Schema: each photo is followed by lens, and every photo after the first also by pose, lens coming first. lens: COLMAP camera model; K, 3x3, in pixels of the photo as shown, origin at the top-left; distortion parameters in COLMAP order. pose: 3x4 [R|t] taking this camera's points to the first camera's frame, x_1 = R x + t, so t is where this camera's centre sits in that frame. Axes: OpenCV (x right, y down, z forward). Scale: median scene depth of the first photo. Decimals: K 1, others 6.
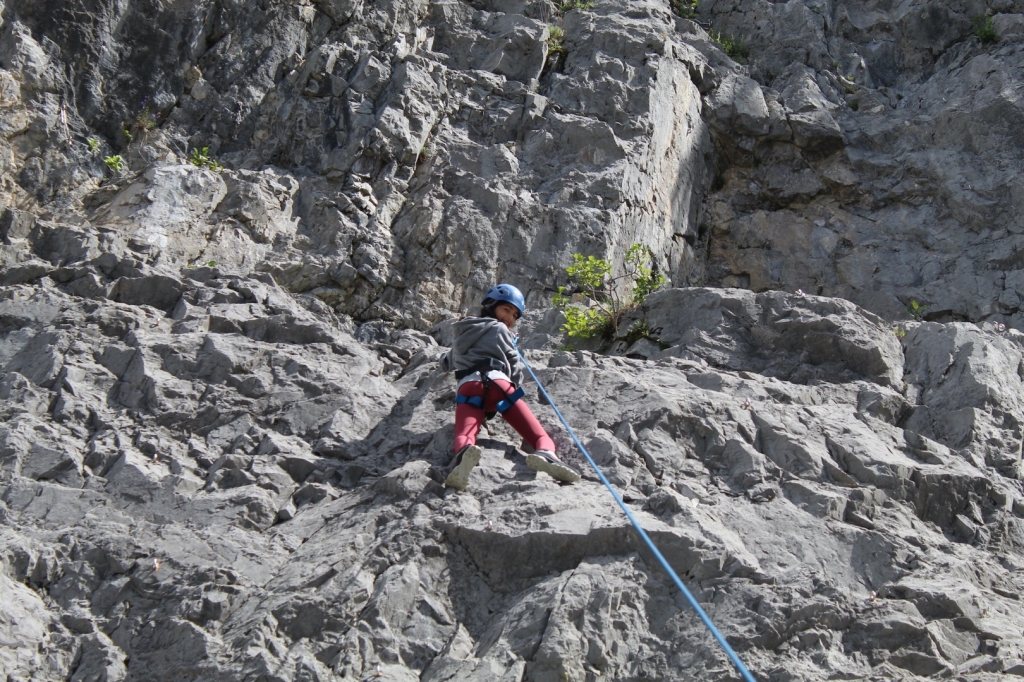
lens RADIAL K [[2454.3, 0, 512.0], [0, 2454.3, 341.0], [0, 0, 1]] dist [0.095616, 0.051428]
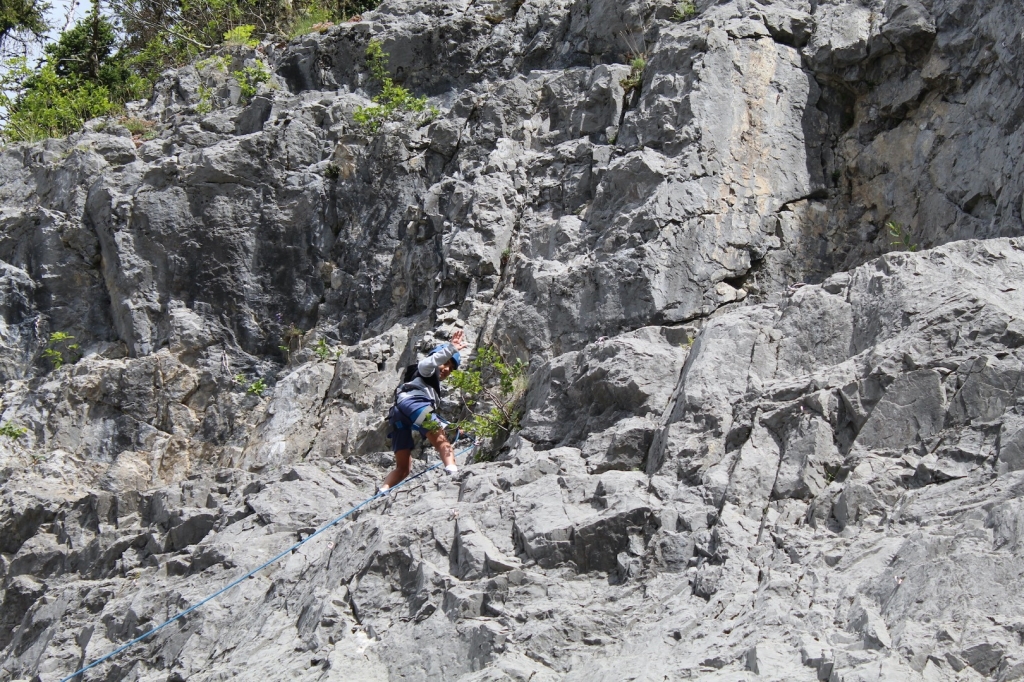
lens RADIAL K [[2454.3, 0, 512.0], [0, 2454.3, 341.0], [0, 0, 1]] dist [0.095616, 0.051428]
pose [[0.763451, -0.366870, -0.531553, 0.677786], [0.404177, 0.913321, -0.049855, 0.018676], [0.503769, -0.176779, 0.845557, 0.082111]]
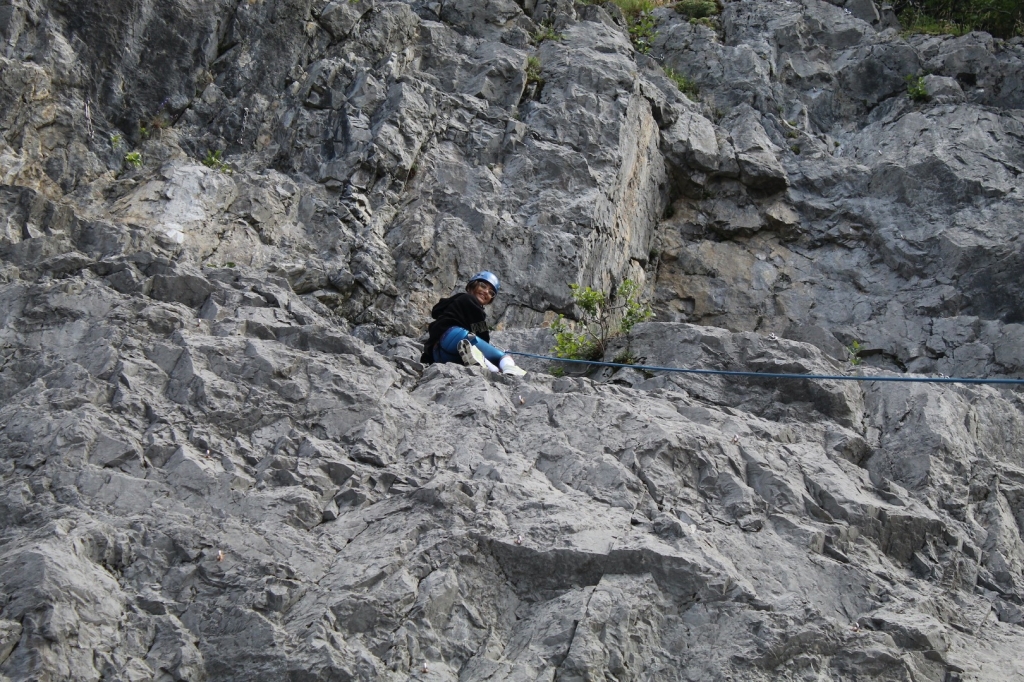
lens RADIAL K [[2379.1, 0, 512.0], [0, 2379.1, 341.0], [0, 0, 1]] dist [0.093879, -0.146526]
pose [[0.994667, 0.073575, 0.072282, -0.079982], [-0.074923, 0.997059, 0.016110, -0.026645], [-0.070885, -0.021439, 0.997254, -0.064393]]
